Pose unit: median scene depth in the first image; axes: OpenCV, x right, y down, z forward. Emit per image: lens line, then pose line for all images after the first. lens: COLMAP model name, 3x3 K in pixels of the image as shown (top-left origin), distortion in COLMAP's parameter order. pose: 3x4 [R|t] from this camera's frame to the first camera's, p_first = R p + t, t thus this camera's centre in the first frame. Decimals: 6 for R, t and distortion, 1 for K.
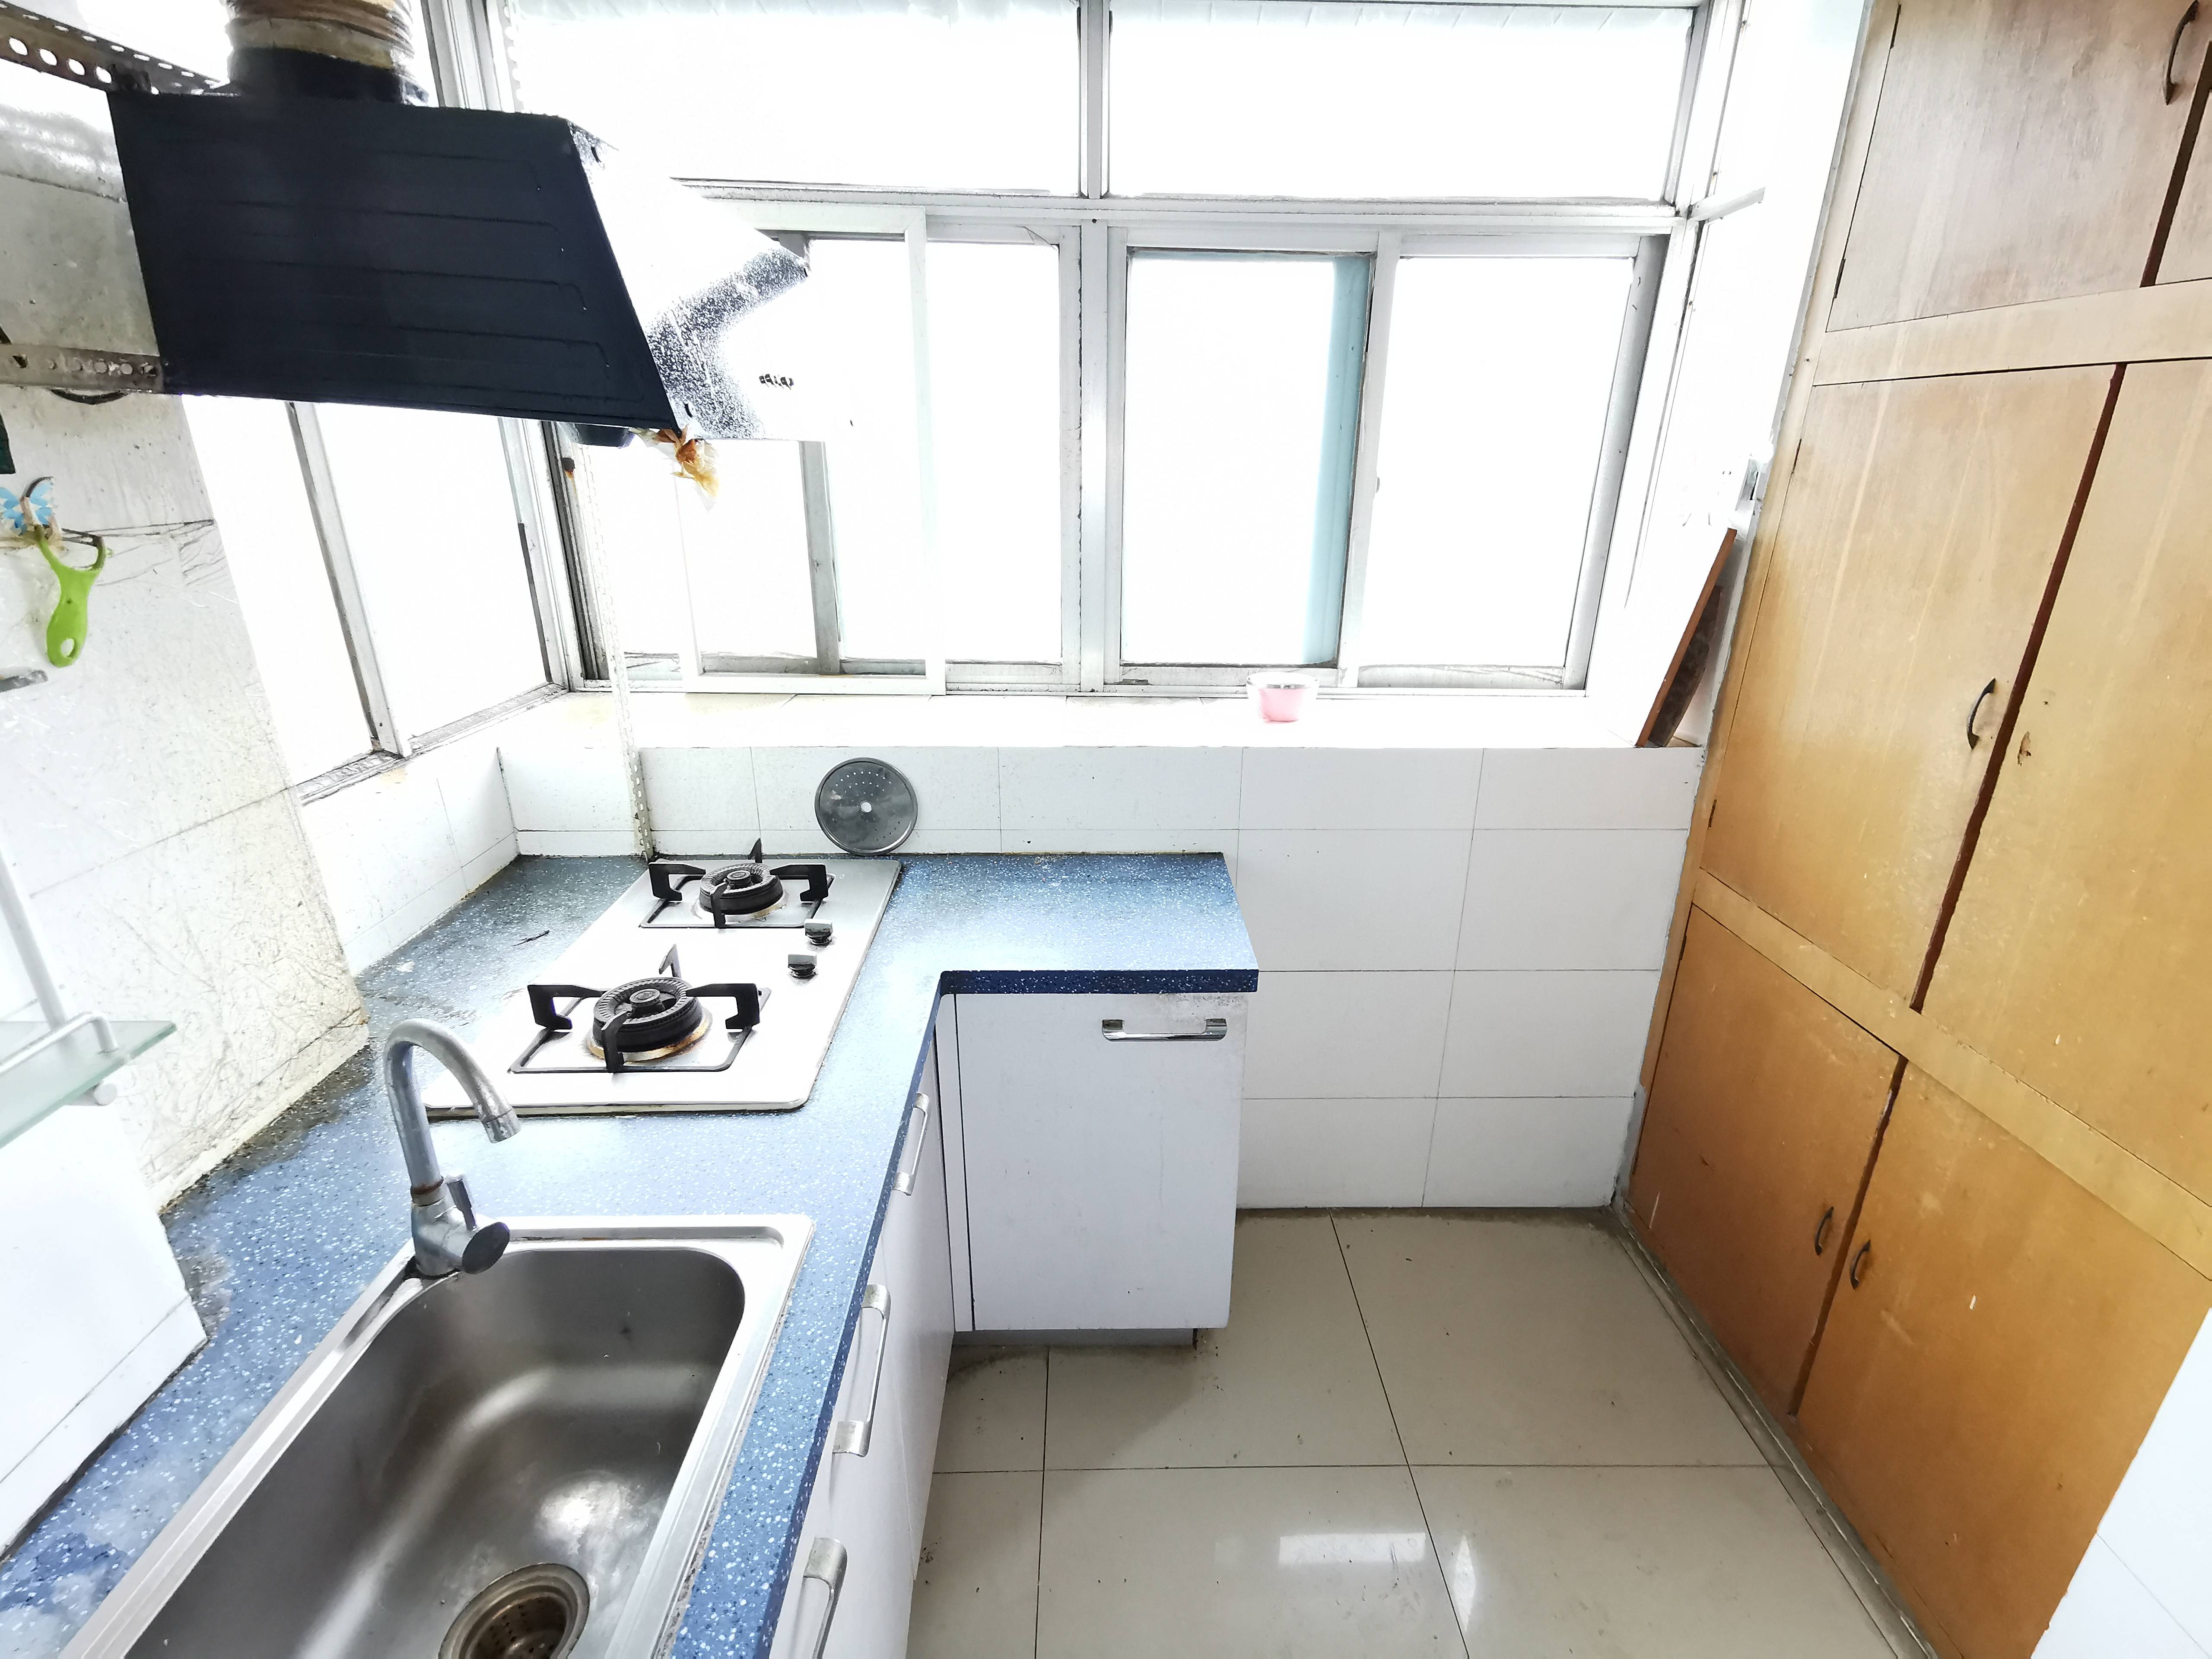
lens RADIAL K [[1036.6, 0, 1111.9], [0, 1036.6, 820.1], [0, 0, 1]] dist [0.014215, 0.005704]
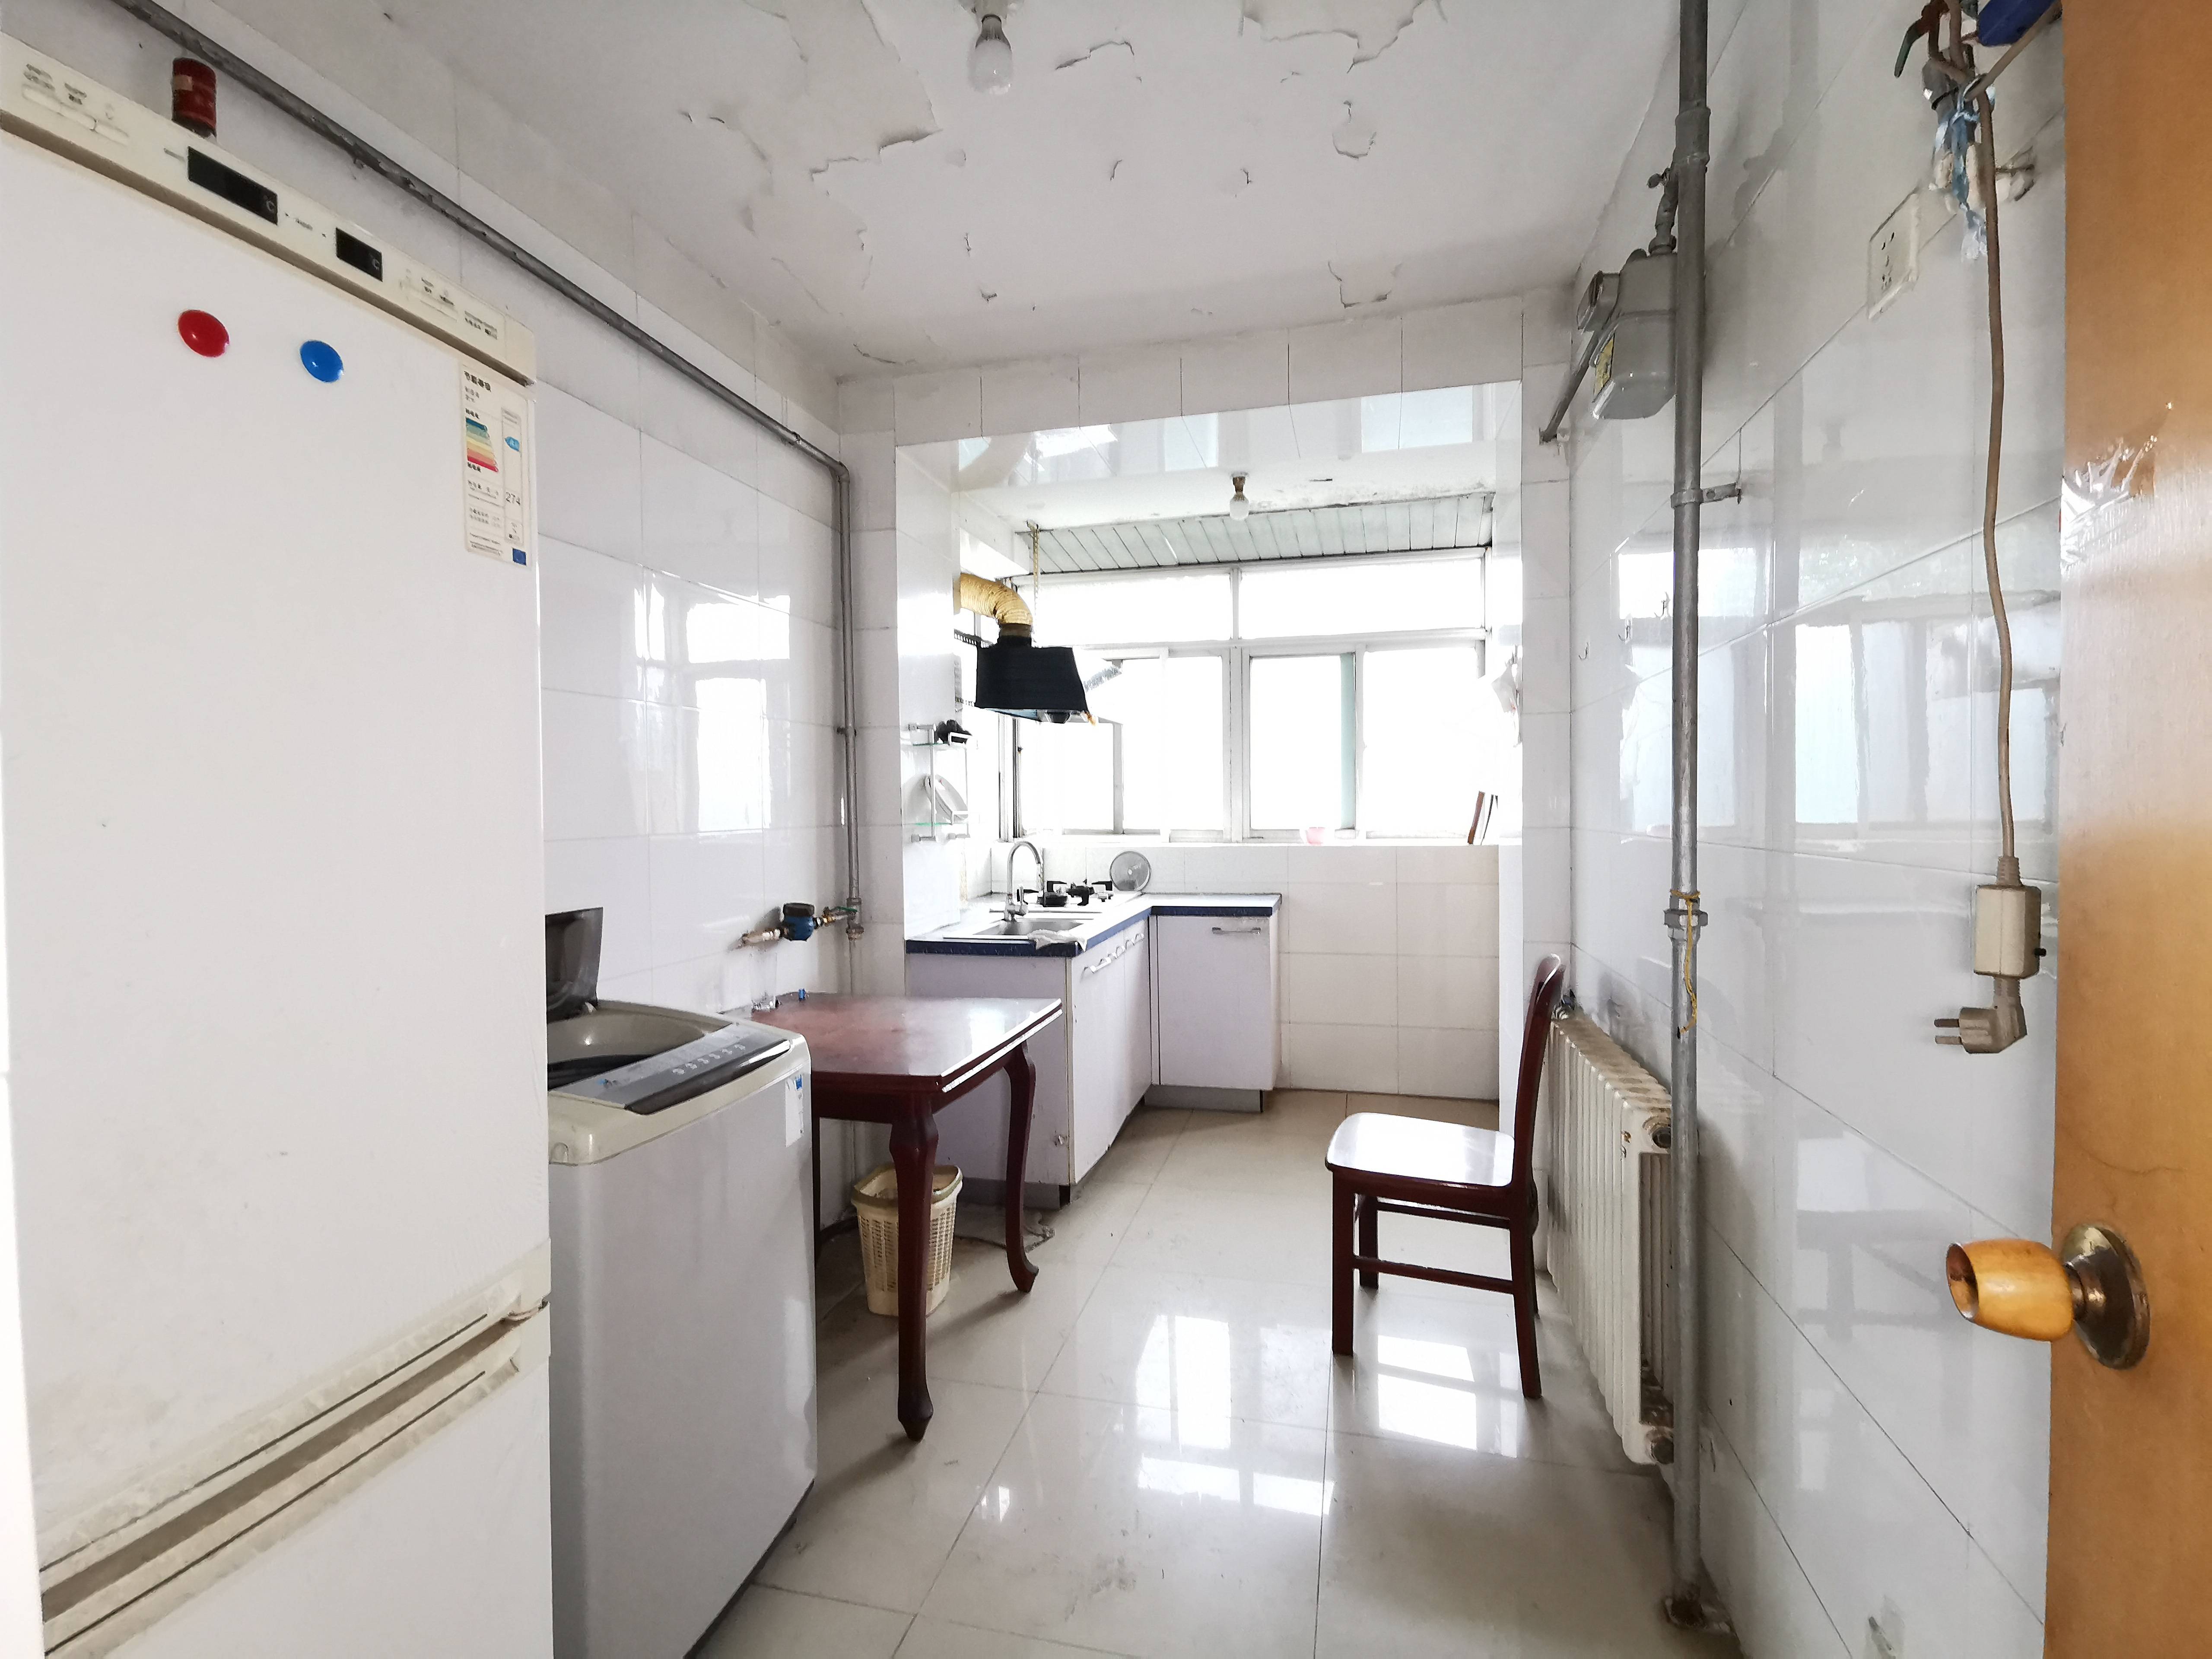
lens RADIAL K [[1036.6, 0, 1111.9], [0, 1036.6, 820.1], [0, 0, 1]] dist [0.014215, 0.005704]
pose [[0.964581, -0.017522, -0.263205, 0.334942], [-0.071321, 0.943306, -0.324172, 0.614950], [0.253963, 0.331462, 0.908645, -1.146405]]
